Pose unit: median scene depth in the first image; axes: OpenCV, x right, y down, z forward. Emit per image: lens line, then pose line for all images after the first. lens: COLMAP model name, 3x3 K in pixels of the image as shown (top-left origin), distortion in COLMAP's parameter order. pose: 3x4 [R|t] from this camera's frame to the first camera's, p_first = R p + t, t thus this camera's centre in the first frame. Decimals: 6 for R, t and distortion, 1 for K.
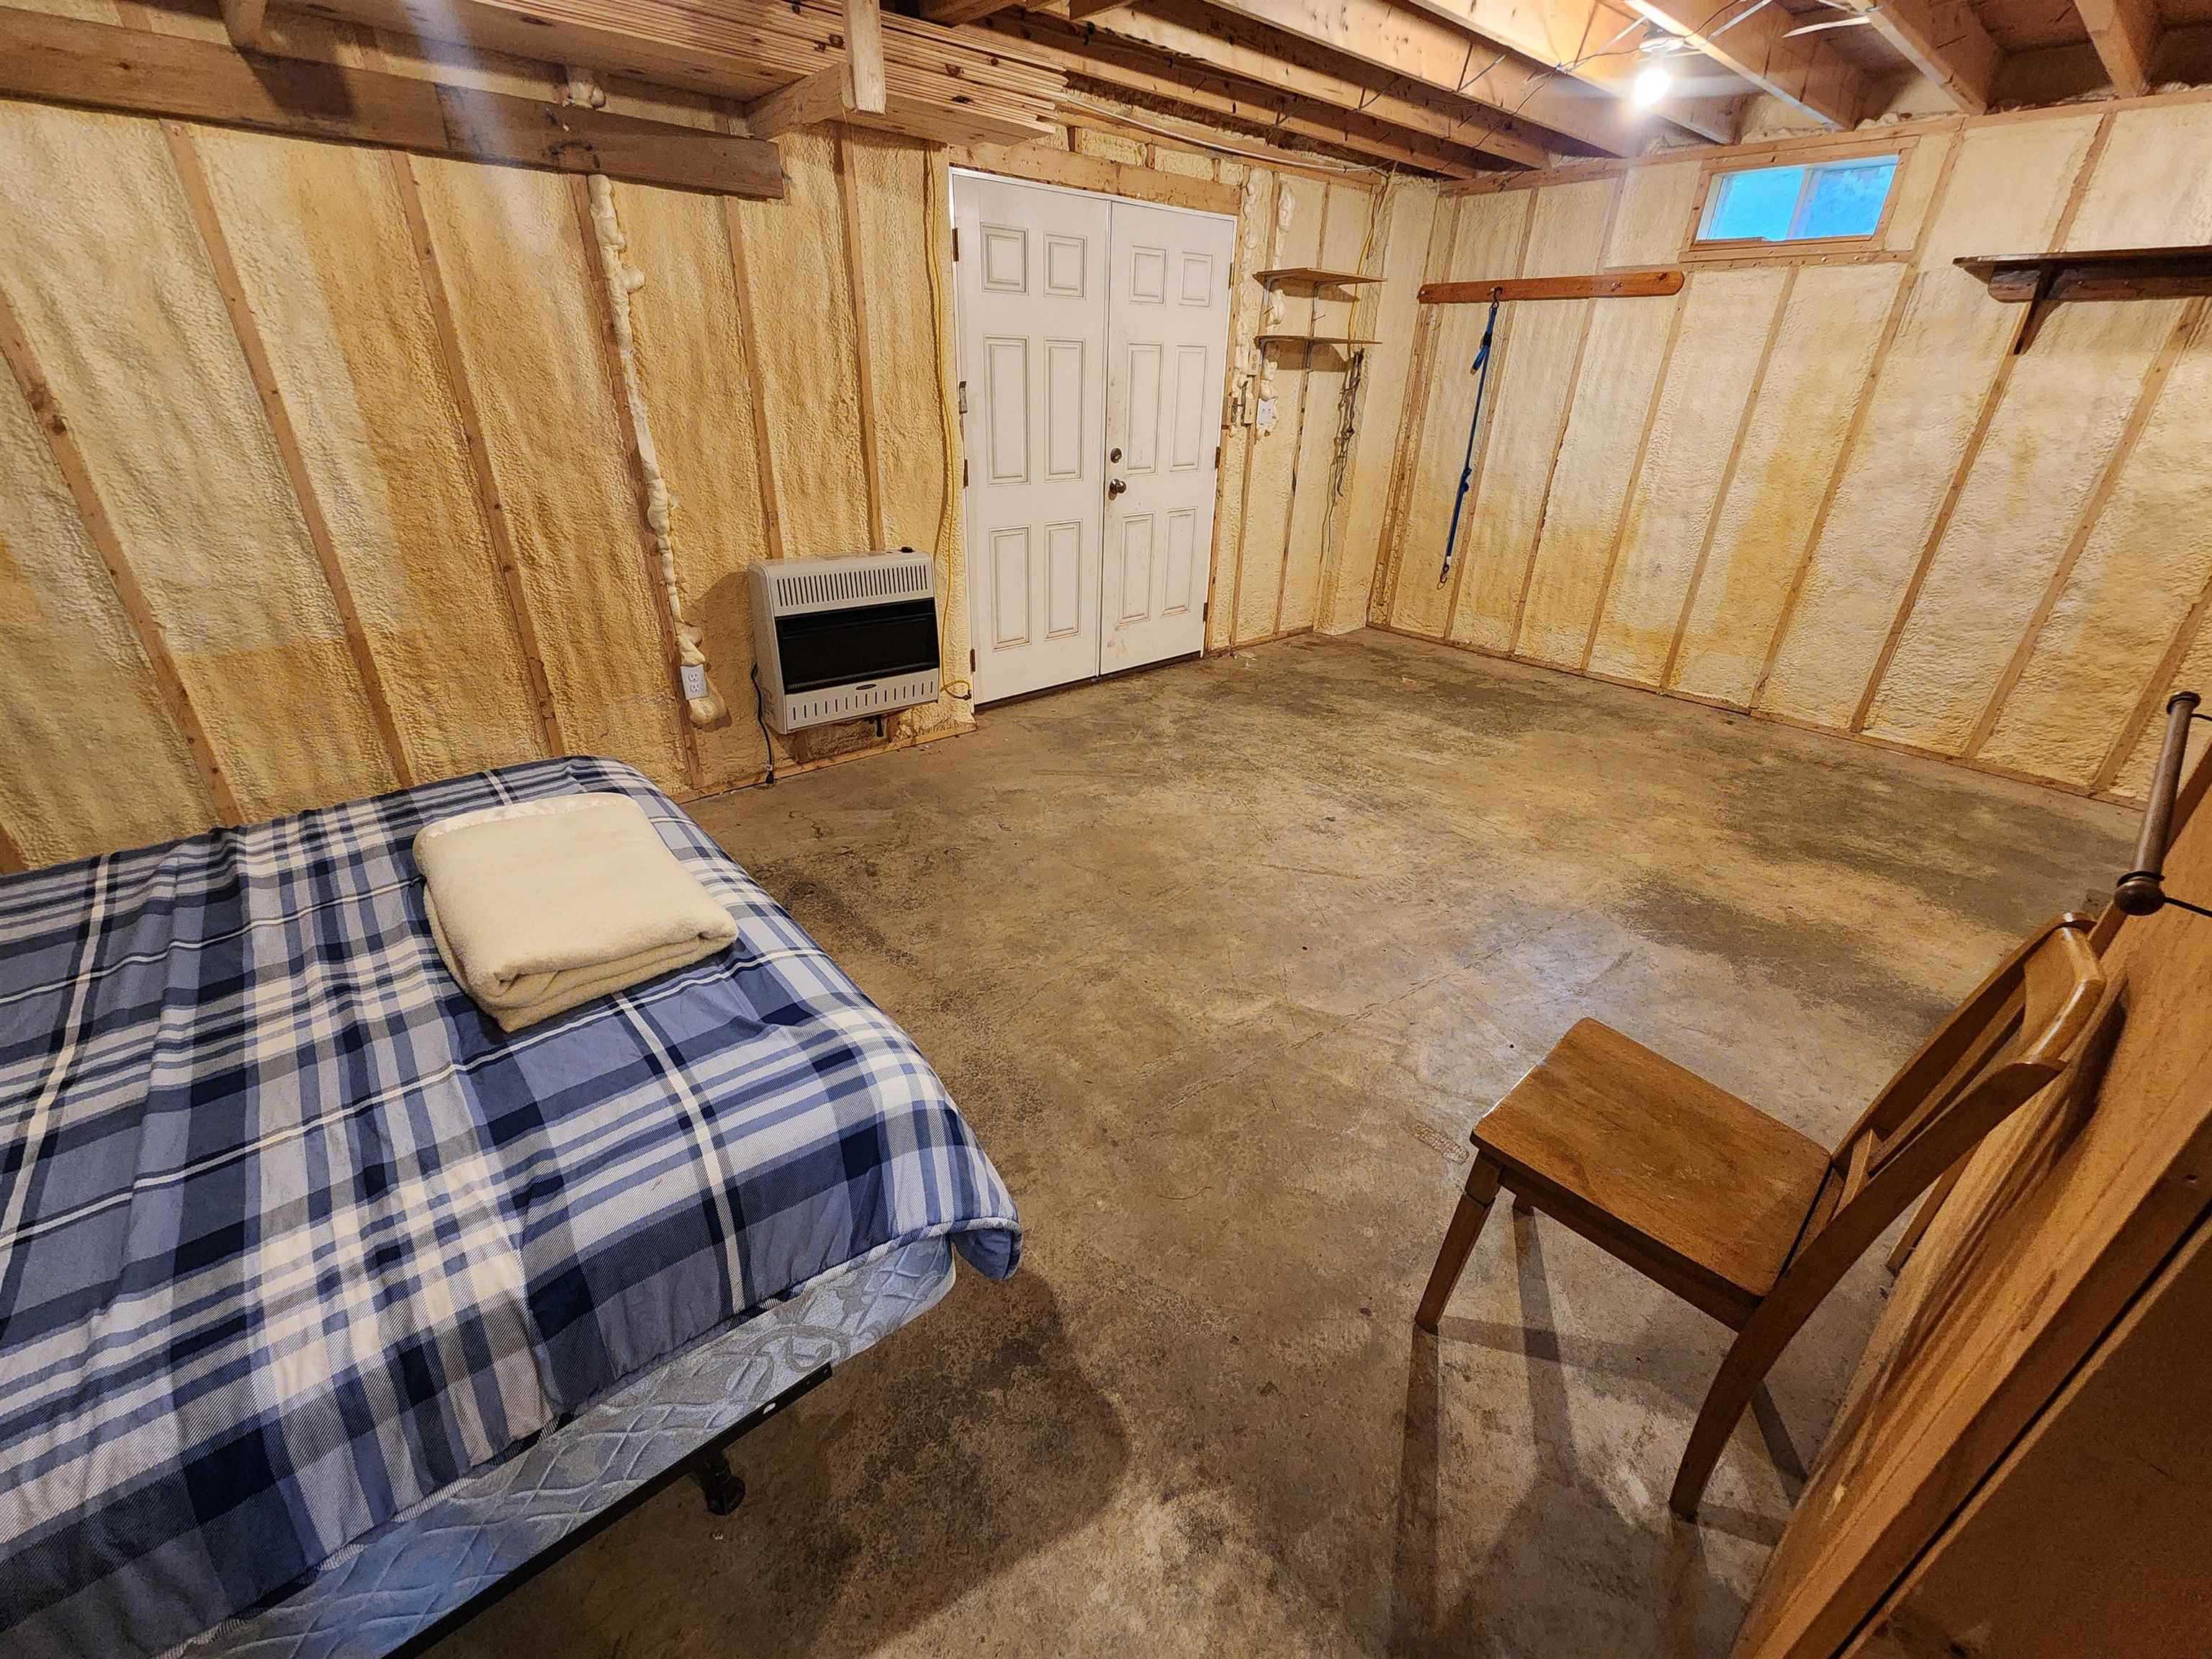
lens RADIAL K [[902.9, 0, 1095.2], [0, 902.9, 828.4], [0, 0, 1]] dist [-0.000819, -0.000439]
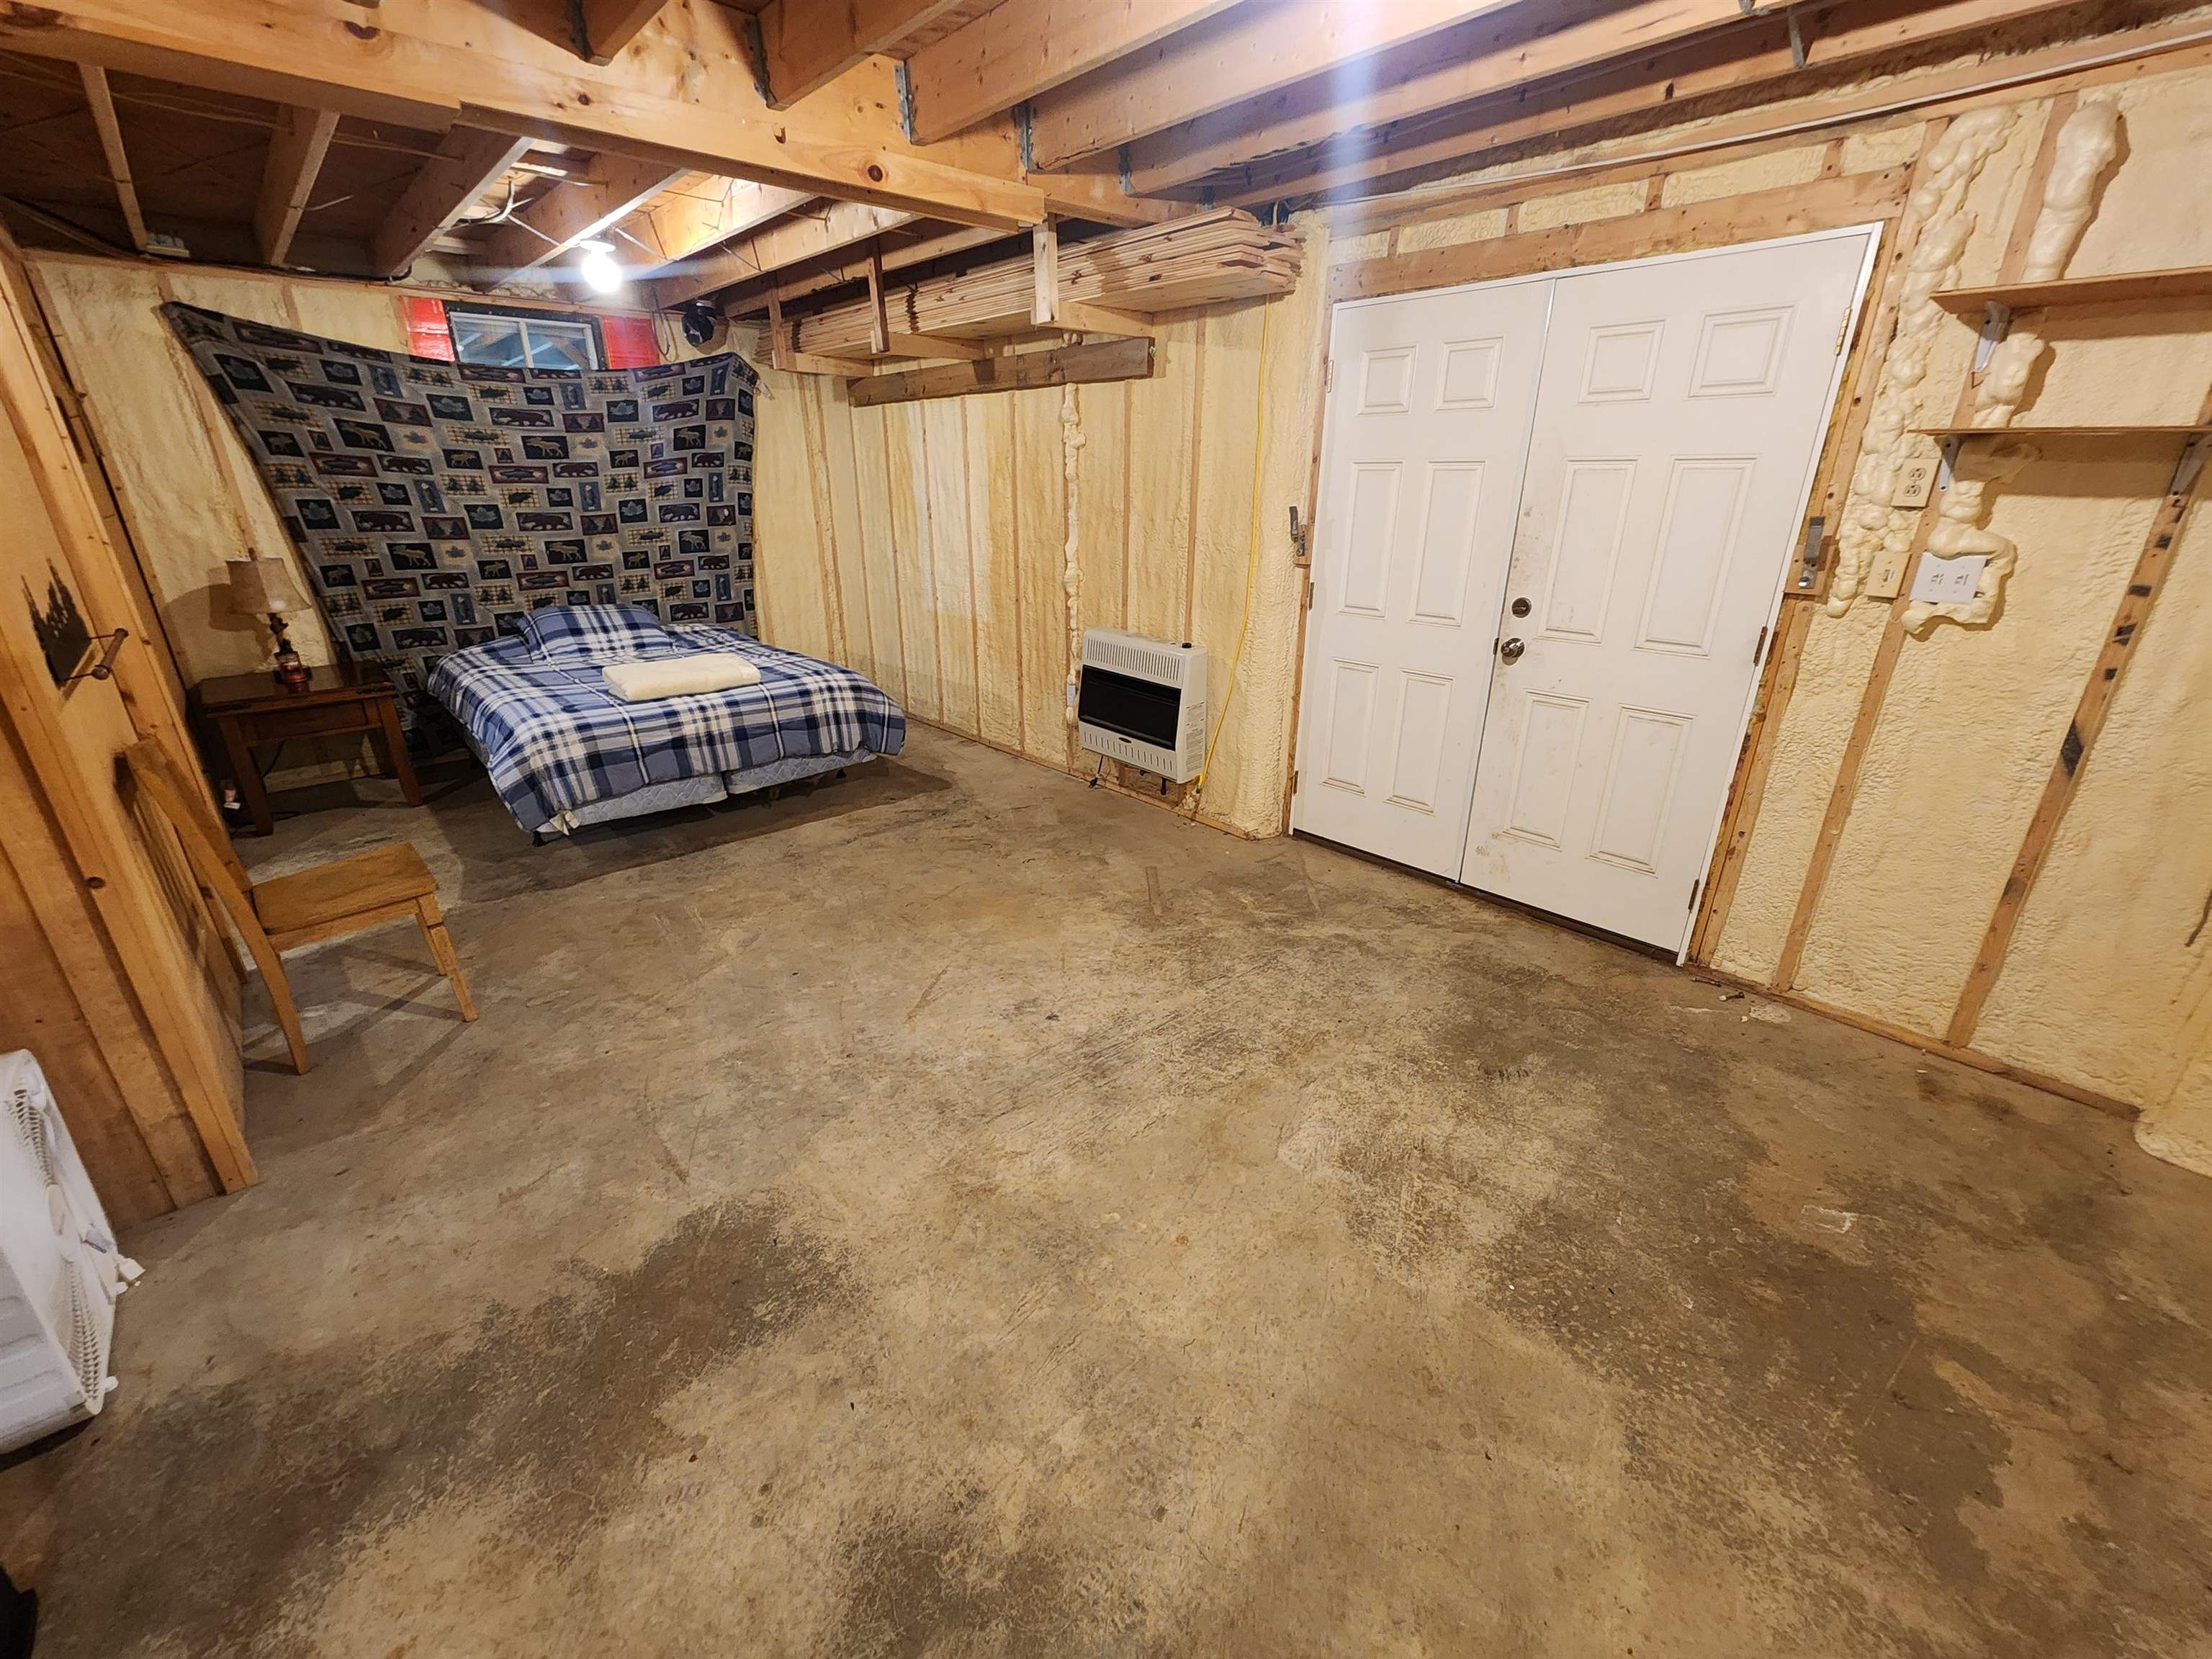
lens RADIAL K [[902.9, 0, 1092.2], [0, 902.9, 830.1], [0, 0, 1]] dist [-0.000819, -0.000439]
pose [[0.029266, 0.348303, -0.936925, 0.802592], [-0.453869, 0.839760, 0.298004, -0.341719], [0.890588, 0.416520, 0.182661, 0.671522]]
